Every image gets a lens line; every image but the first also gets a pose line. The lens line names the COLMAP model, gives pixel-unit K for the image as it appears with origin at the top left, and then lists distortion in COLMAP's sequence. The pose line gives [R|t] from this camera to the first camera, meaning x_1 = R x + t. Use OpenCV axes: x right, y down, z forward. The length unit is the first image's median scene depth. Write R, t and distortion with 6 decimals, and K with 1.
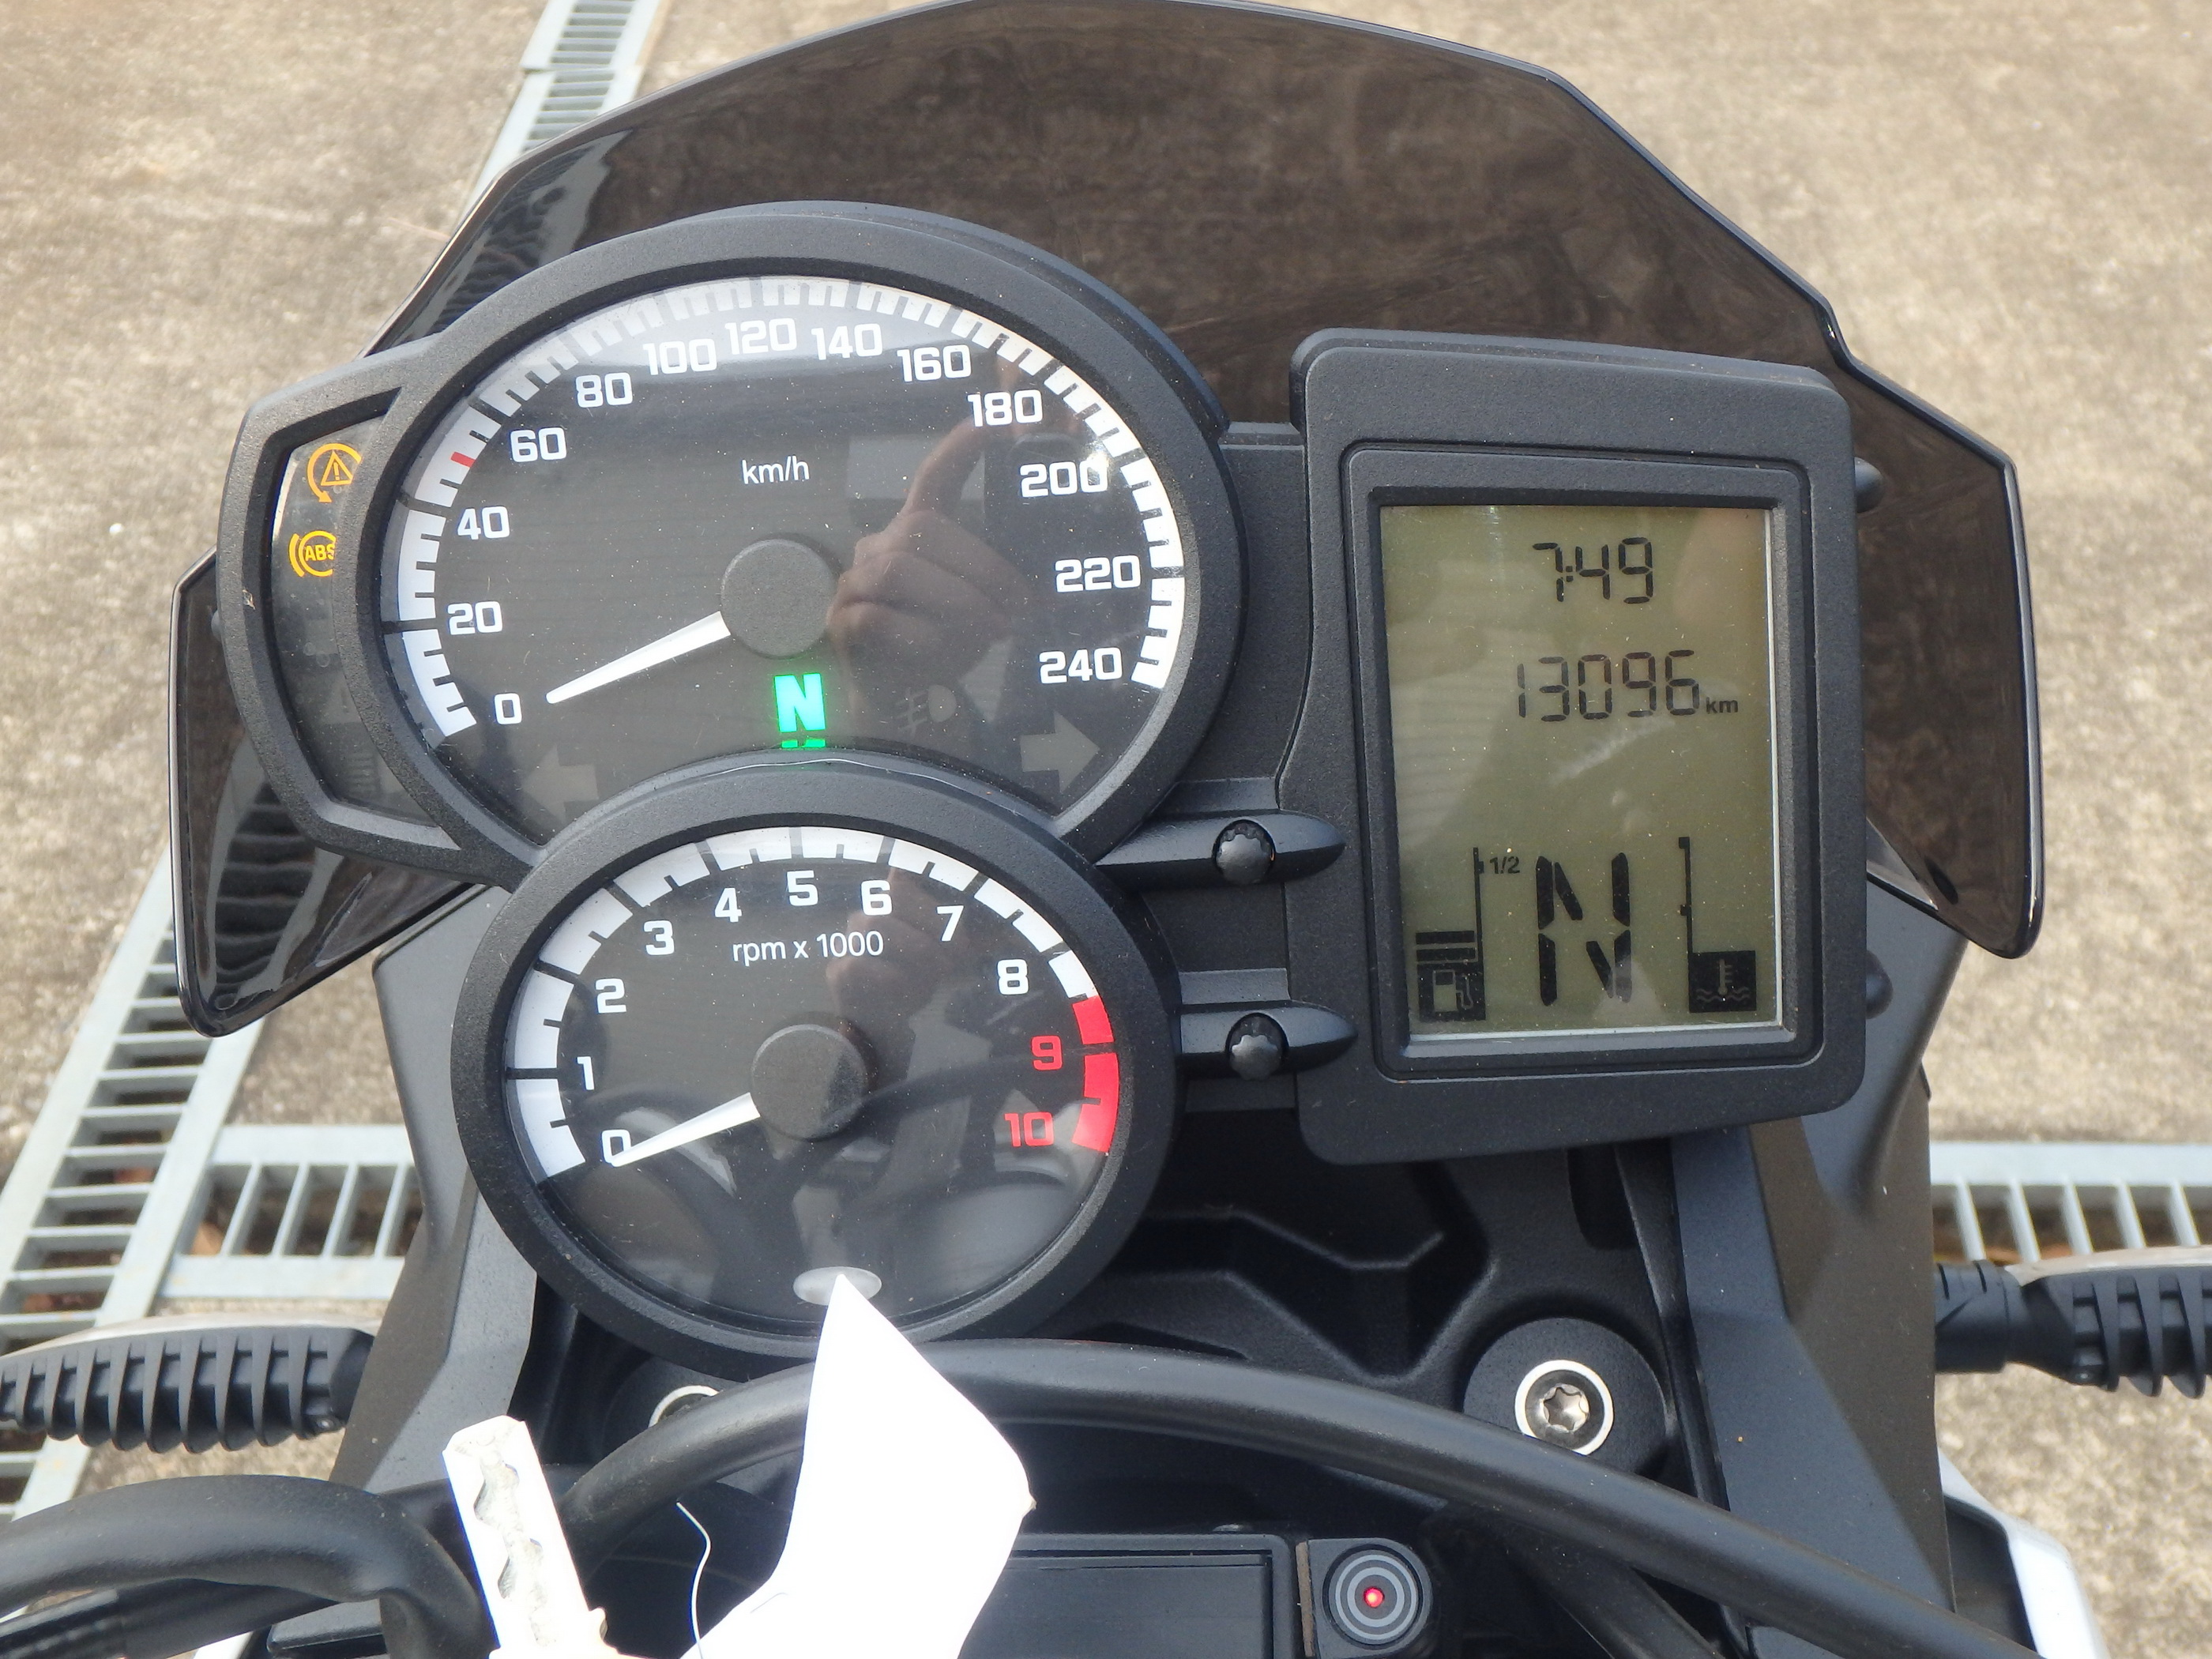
lens RADIAL K [[2337.3, 0, 1057.6], [0, 2337.3, 751.7], [0, 0, 1]] dist [0.041488, 0.000000]
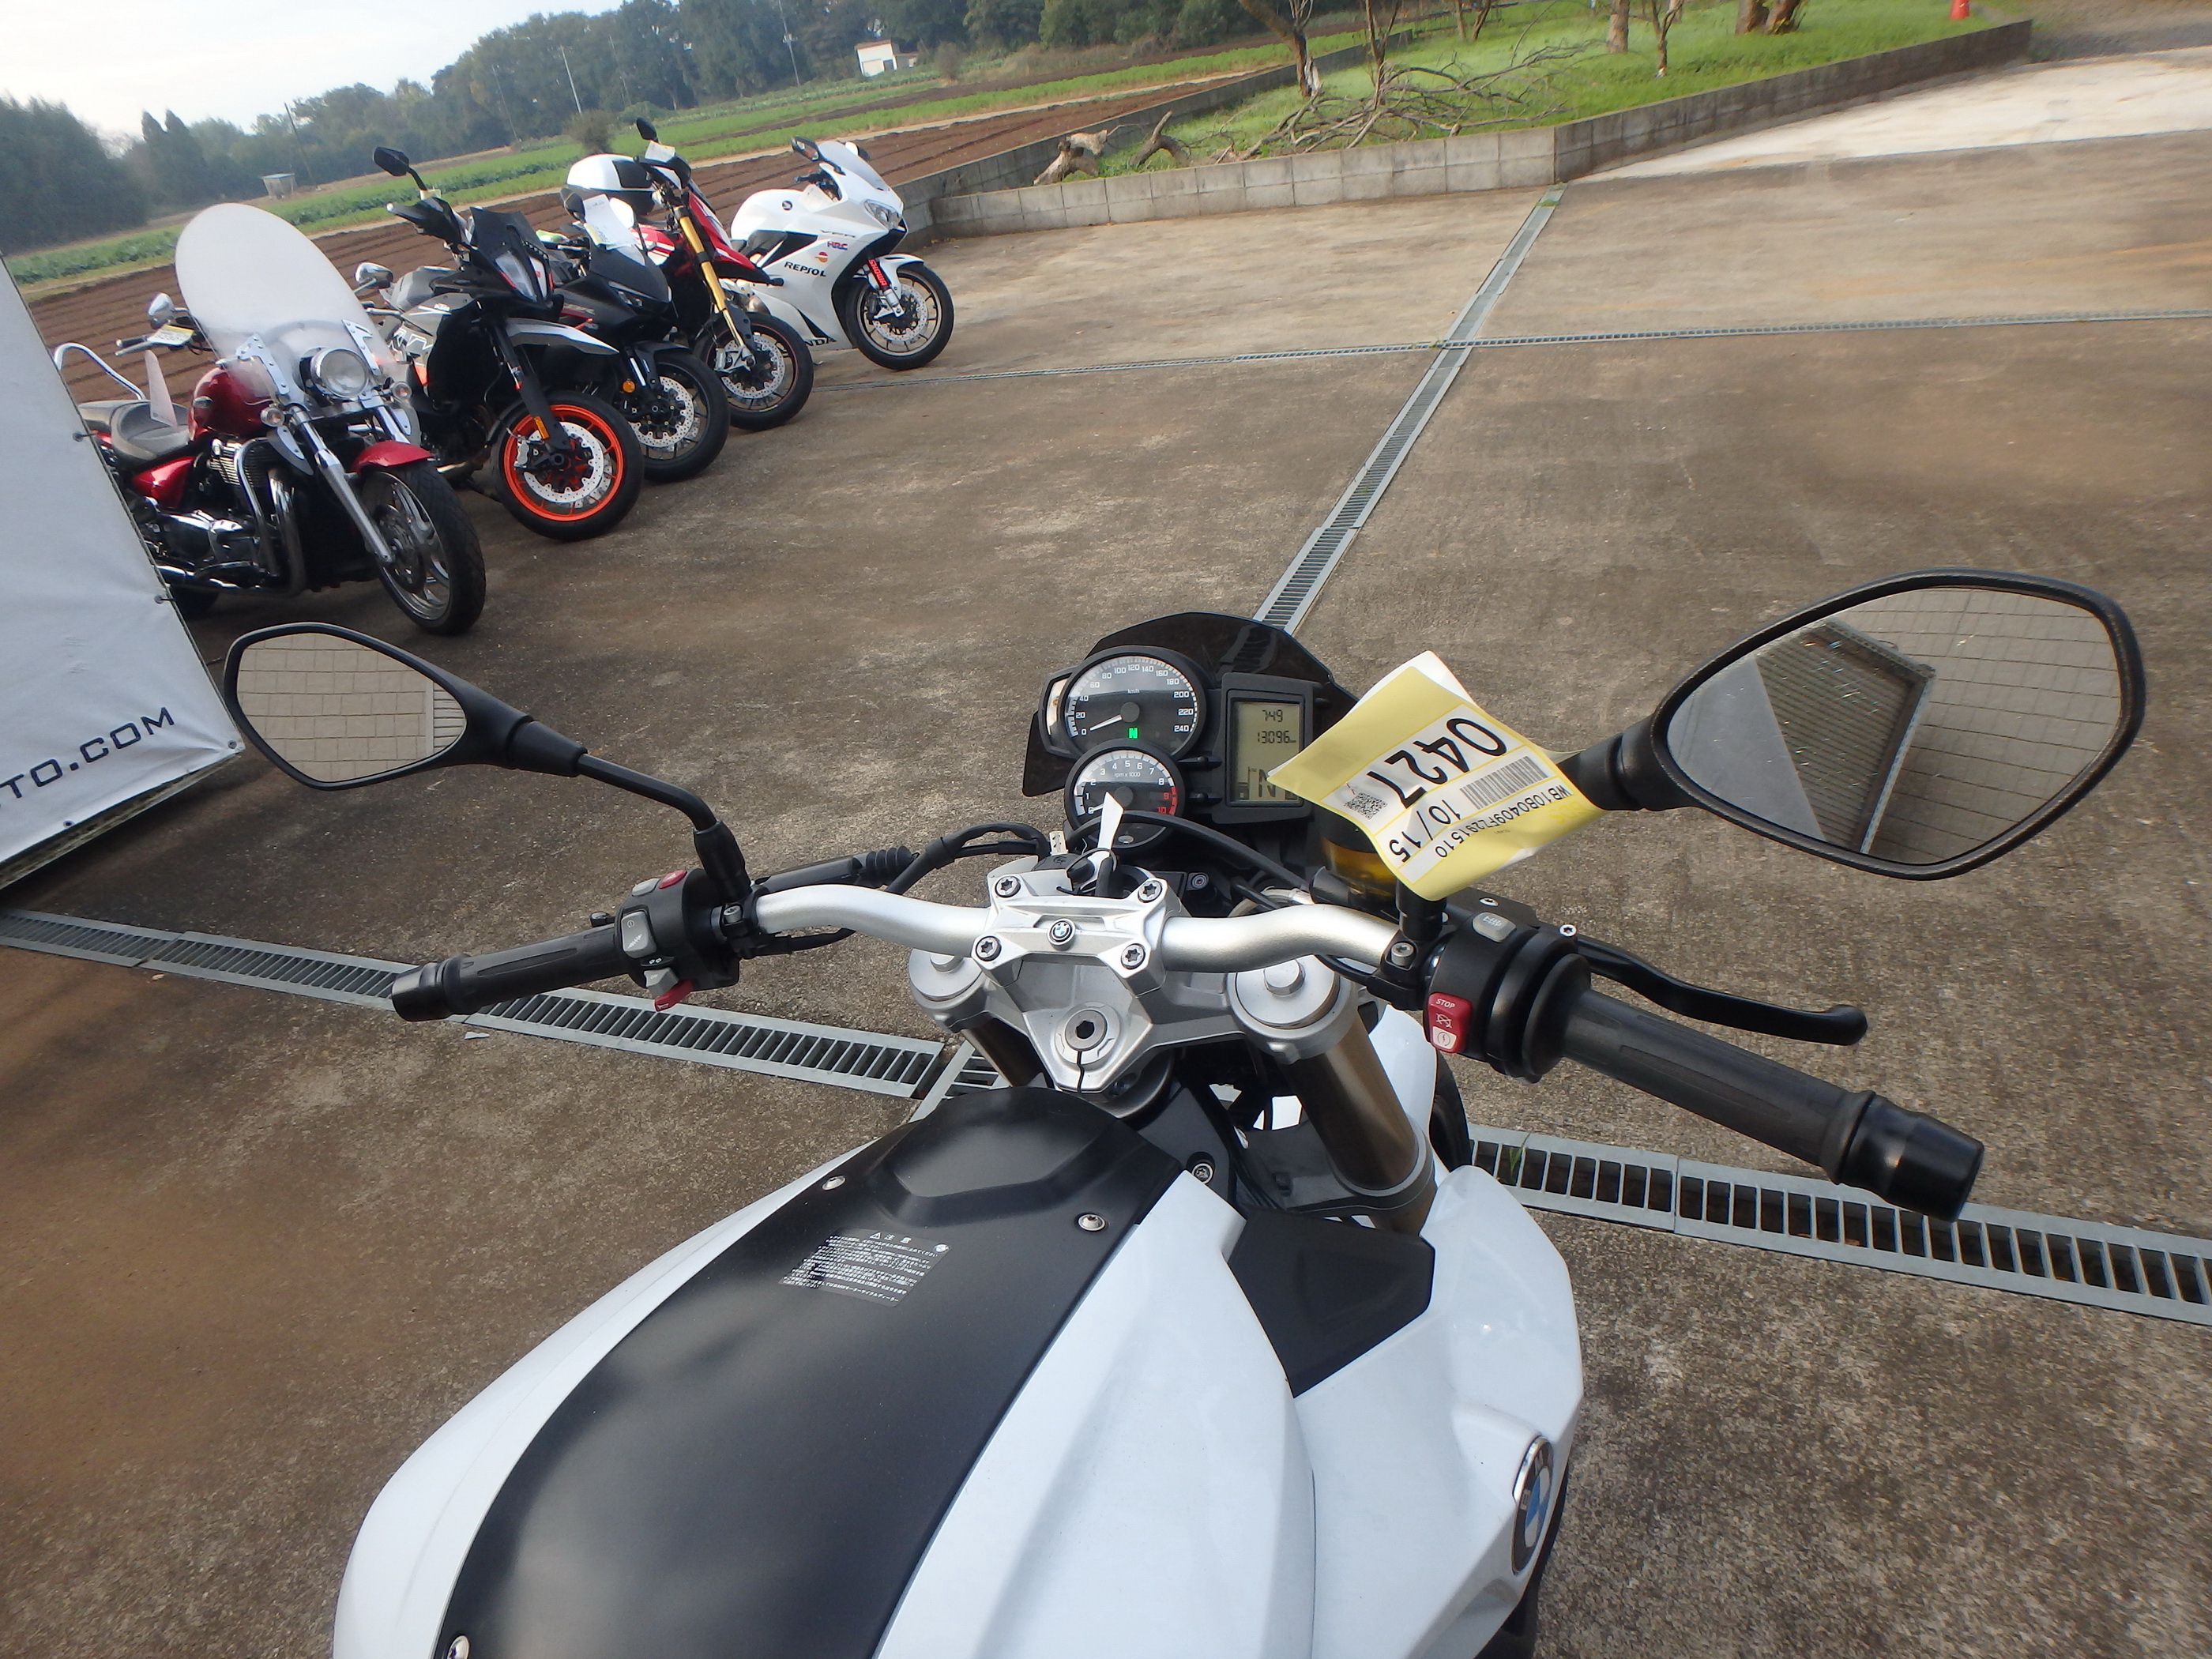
lens RADIAL K [[1380.2, 0, 1094.9], [0, 1380.2, 808.0], [0, 0, 1]] dist [-0.044572, 0.012511]
pose [[0.942344, 0.084453, -0.323815, 0.150532], [-0.143064, 0.976418, -0.161681, 0.119174], [0.302524, 0.198685, 0.932203, -0.347641]]
